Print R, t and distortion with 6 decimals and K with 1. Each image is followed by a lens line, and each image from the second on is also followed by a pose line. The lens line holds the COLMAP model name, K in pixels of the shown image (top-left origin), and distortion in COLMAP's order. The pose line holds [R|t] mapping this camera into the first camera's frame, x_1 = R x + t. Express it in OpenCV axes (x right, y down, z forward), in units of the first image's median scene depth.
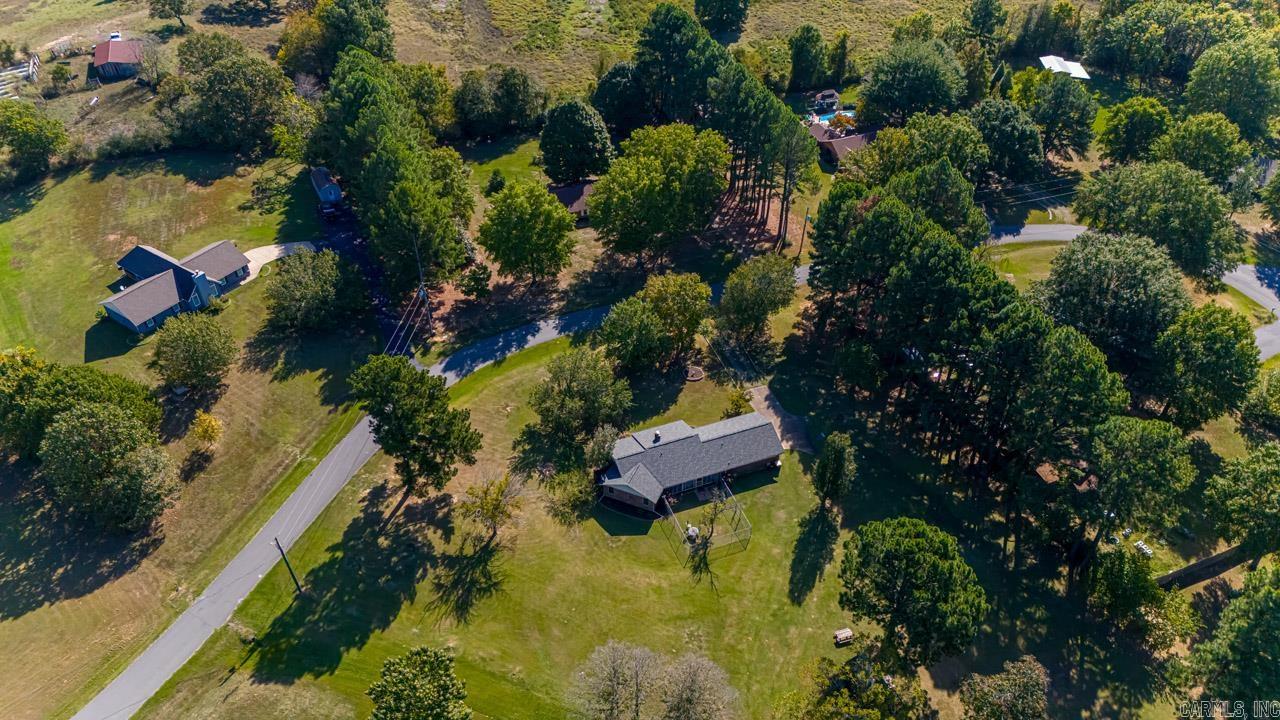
lens RADIAL K [[927.6, 0, 647.5], [0, 927.6, 360.1], [0, 0, 1]] dist [0.071511, -0.064222]
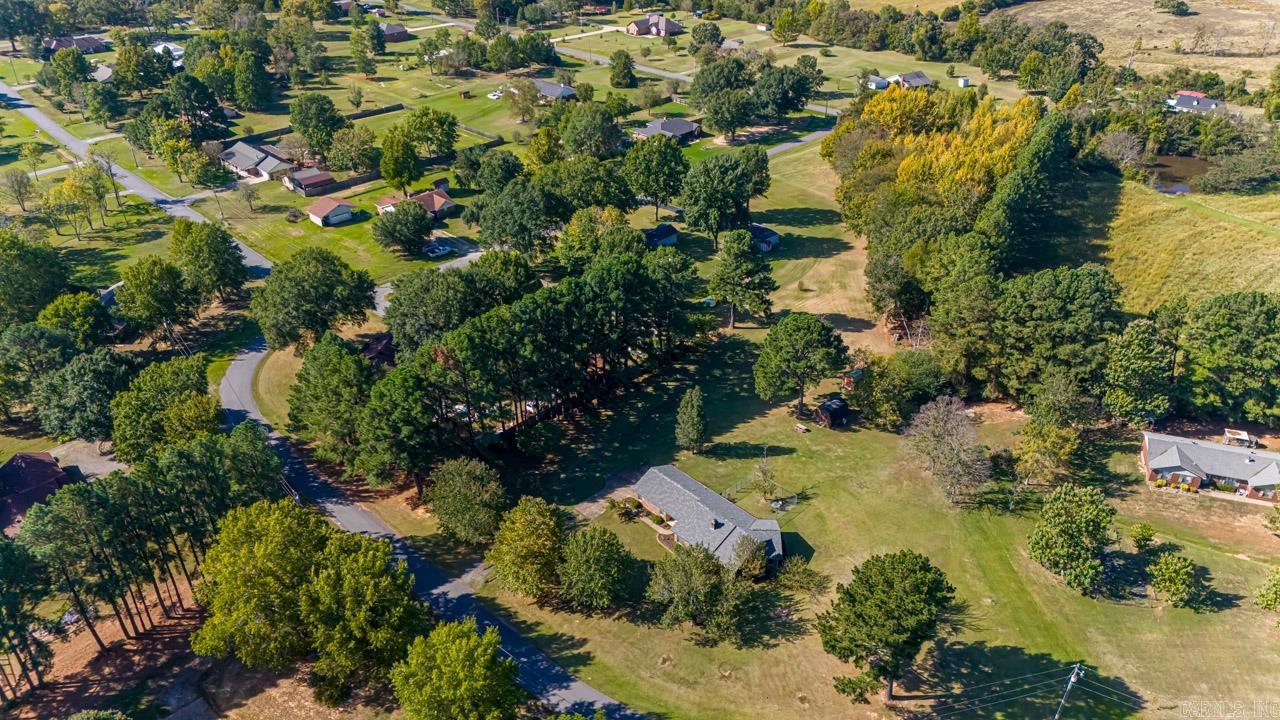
lens RADIAL K [[927.6, 0, 642.6], [0, 927.6, 362.4], [0, 0, 1]] dist [0.071511, -0.064222]
pose [[-0.378753, -0.485305, 0.788052, -0.728538], [0.601328, 0.518227, 0.608149, -0.732732], [-0.703528, 0.704216, 0.095547, 0.860118]]
